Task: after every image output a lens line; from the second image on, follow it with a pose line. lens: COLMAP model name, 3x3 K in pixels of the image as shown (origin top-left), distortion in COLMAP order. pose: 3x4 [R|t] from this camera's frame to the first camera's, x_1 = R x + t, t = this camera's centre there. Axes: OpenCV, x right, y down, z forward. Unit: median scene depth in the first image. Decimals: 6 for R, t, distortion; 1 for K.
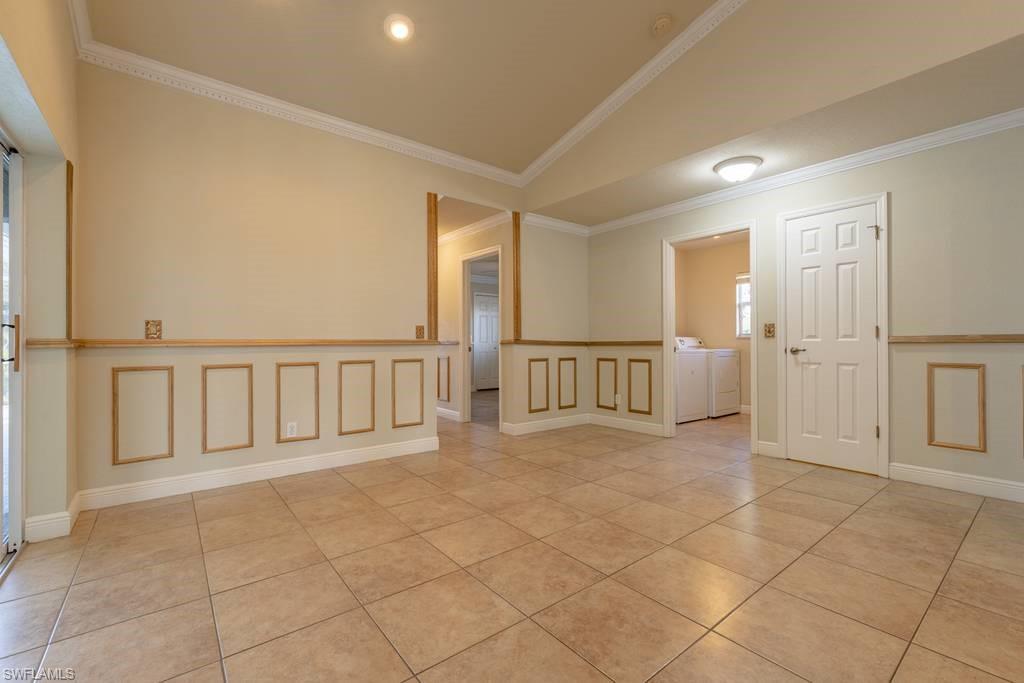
lens RADIAL K [[440.0, 0, 511.0], [0, 440.0, 340.6], [0, 0, 1]] dist [0.001121, -0.000598]
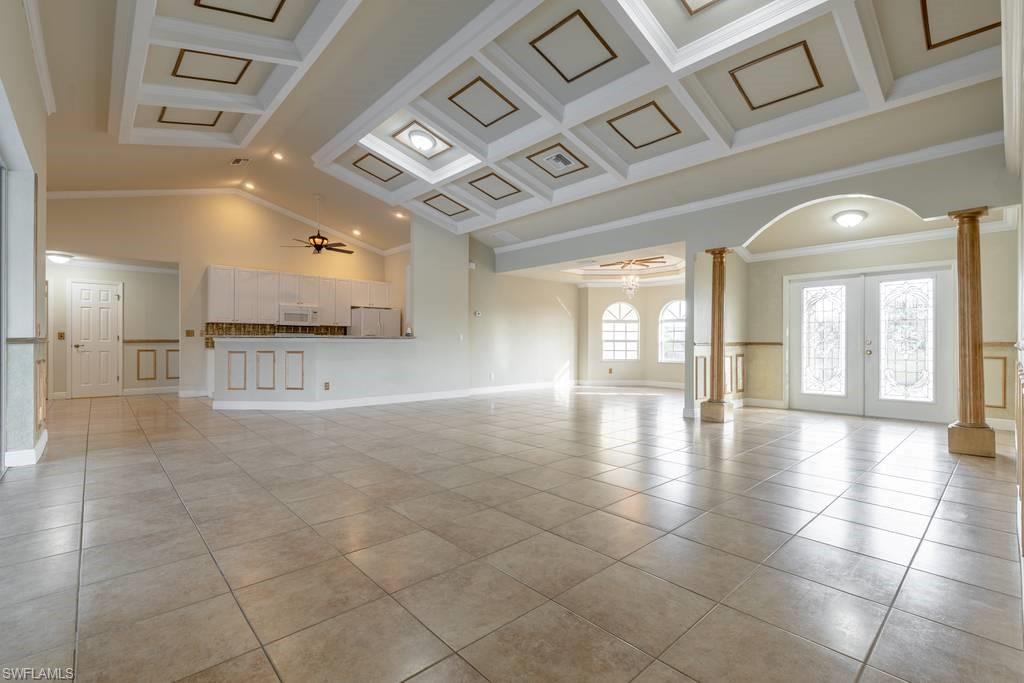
lens RADIAL K [[456.0, 0, 514.5], [0, 456.0, 343.6], [0, 0, 1]] dist [0.001420, -0.000837]
pose [[-0.069564, 0.002888, 0.997573, -1.666742], [-0.007419, 0.999967, -0.003413, 0.004746], [-0.997550, -0.007638, -0.069540, -0.926294]]
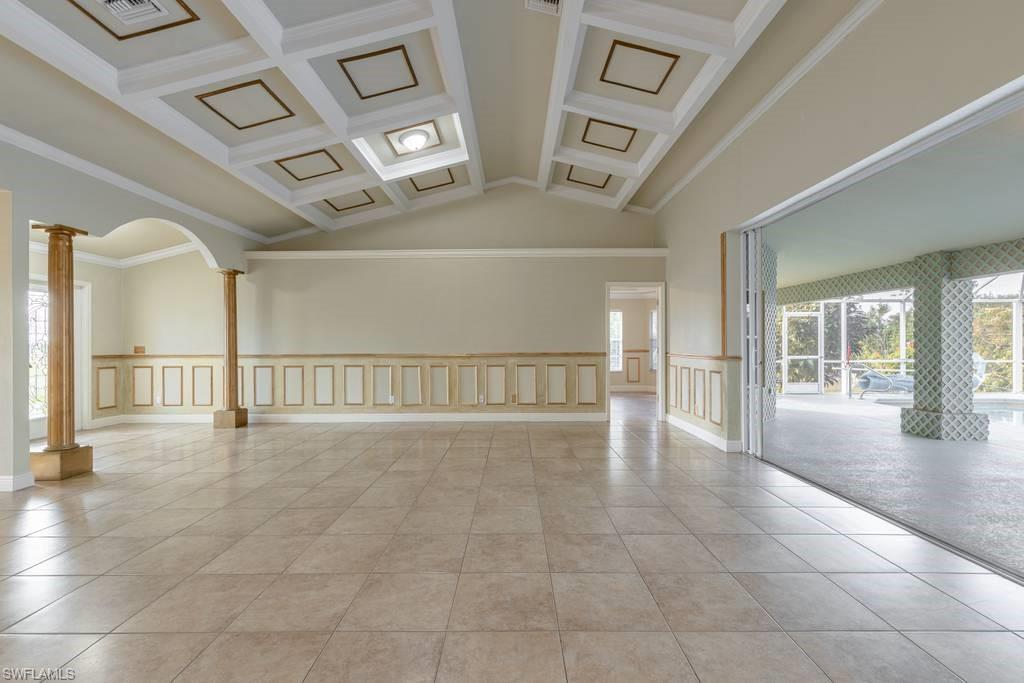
lens RADIAL K [[440.0, 0, 512.9], [0, 440.0, 345.4], [0, 0, 1]] dist [0.001121, -0.000598]
pose [[-0.624442, 0.007987, -0.781030, 0.053500], [0.010818, 0.999940, 0.001577, -0.040506], [0.780996, -0.007465, -0.624491, -0.217450]]
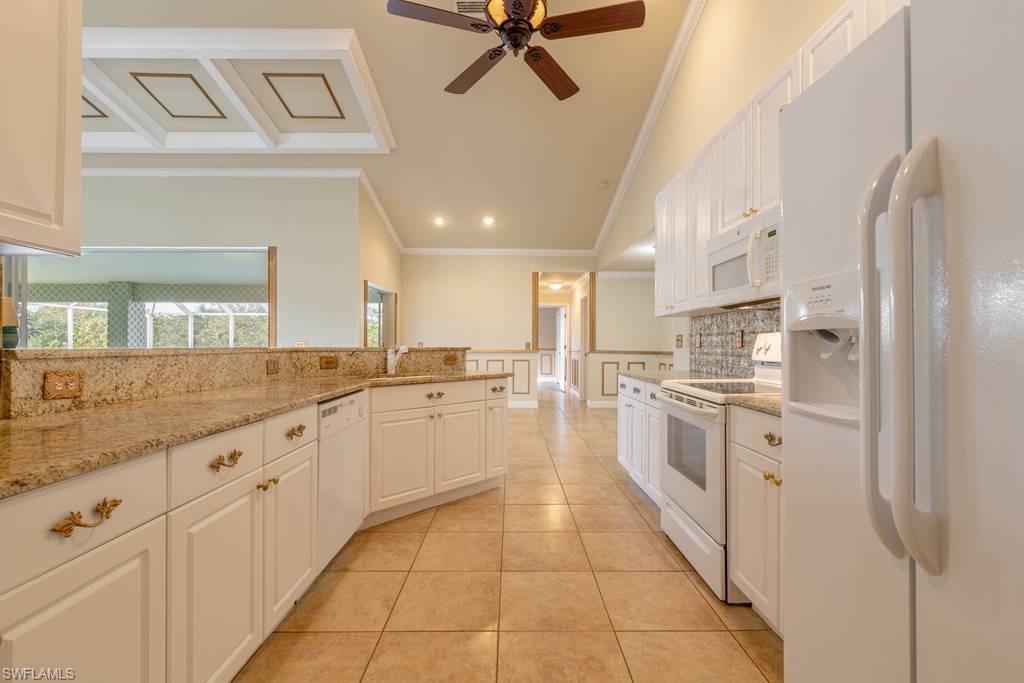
lens RADIAL K [[440.0, 0, 512.8], [0, 440.0, 336.2], [0, 0, 1]] dist [0.001121, -0.000598]
pose [[0.787342, -0.005833, -0.616489, 1.019513], [-0.003431, 0.999898, -0.013842, -0.037564], [0.616507, 0.013014, 0.787242, -0.610052]]
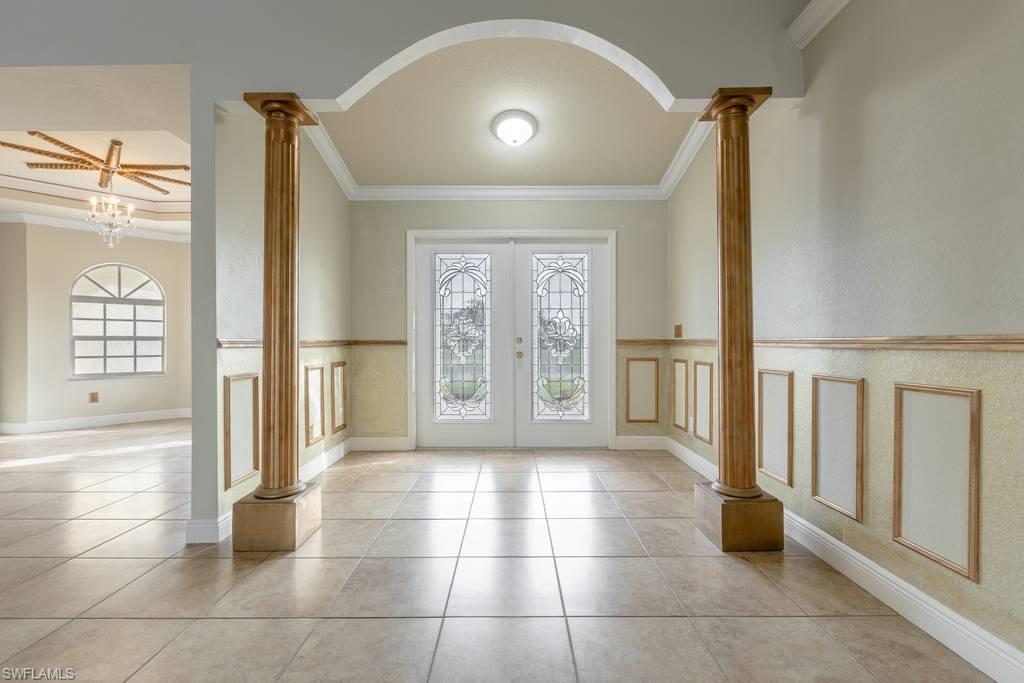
lens RADIAL K [[440.0, 0, 512.6], [0, 440.0, 346.1], [0, 0, 1]] dist [0.001121, -0.000598]
pose [[-0.781004, -0.001190, 0.624526, -0.742365], [0.000633, 0.999996, 0.002696, -0.003482], [-0.624526, 0.002501, -0.781000, -1.478666]]
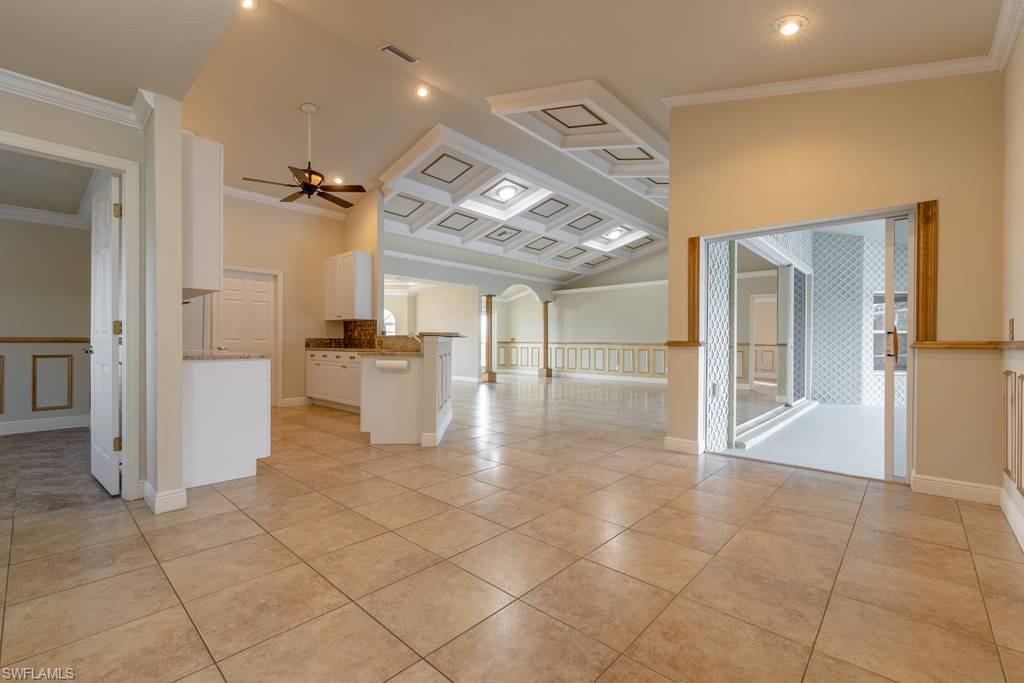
lens RADIAL K [[440.0, 0, 513.1], [0, 440.0, 344.7], [0, 0, 1]] dist [0.001121, -0.000598]
pose [[-0.986673, -0.001696, -0.162705, 0.236407], [-0.001983, 0.999997, 0.001602, 0.004401], [0.162702, 0.001903, -0.986673, 1.319101]]
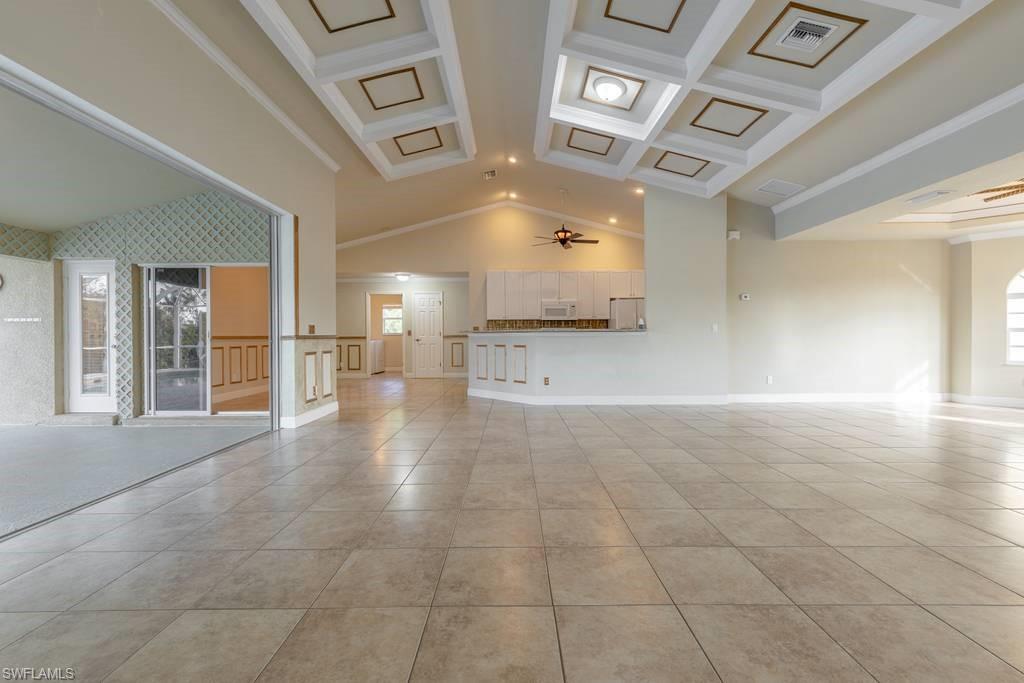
lens RADIAL K [[440.0, 0, 513.0], [0, 440.0, 335.7], [0, 0, 1]] dist [0.001121, -0.000598]
pose [[0.621229, 0.002247, 0.783626, -1.219220], [-0.001051, 0.999997, -0.002035, 0.000426], [-0.783629, 0.000441, 0.621229, -1.271145]]
